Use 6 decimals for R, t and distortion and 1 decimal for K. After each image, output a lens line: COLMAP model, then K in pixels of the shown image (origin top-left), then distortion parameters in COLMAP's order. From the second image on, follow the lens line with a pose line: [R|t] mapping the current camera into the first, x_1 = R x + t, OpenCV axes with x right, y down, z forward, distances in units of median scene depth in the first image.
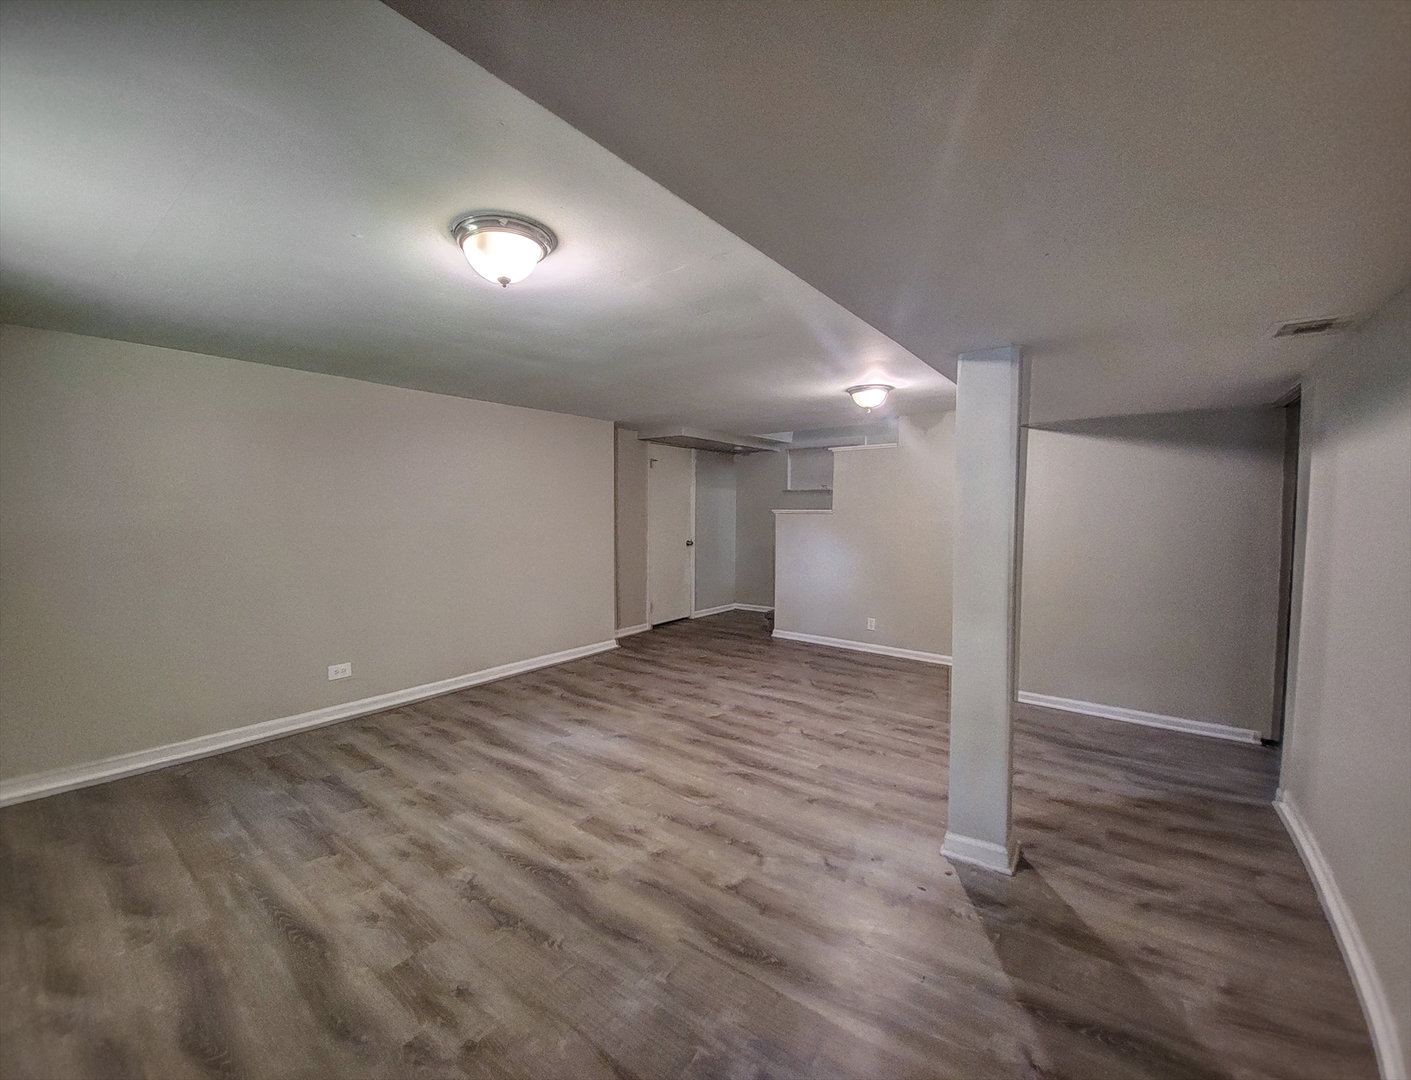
lens RADIAL K [[595.5, 0, 704.0], [0, 595.5, 542.1], [0, 0, 1]] dist [-0.003038, -0.000068]
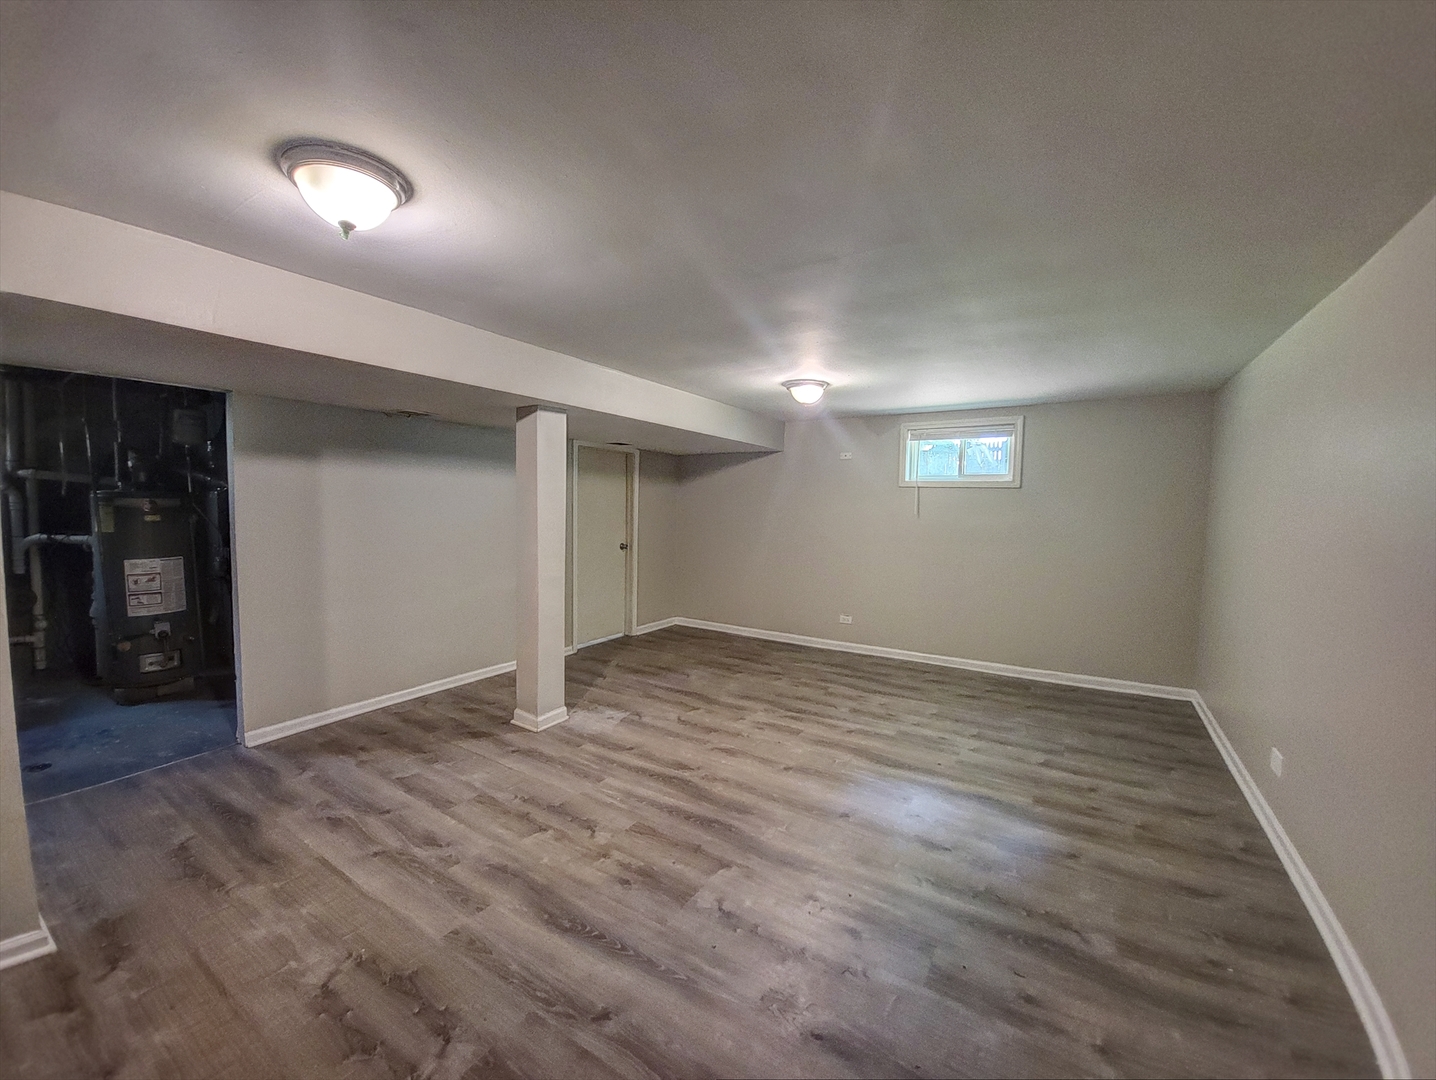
lens RADIAL K [[582.0, 0, 719.5], [0, 582.0, 539.0], [0, 0, 1]] dist [-0.009877, -0.001167]
pose [[-0.996561, -0.004350, -0.082751, 0.095107], [-0.013523, 0.993770, 0.110624, -0.118717], [0.081754, 0.111363, -0.990411, 2.060585]]
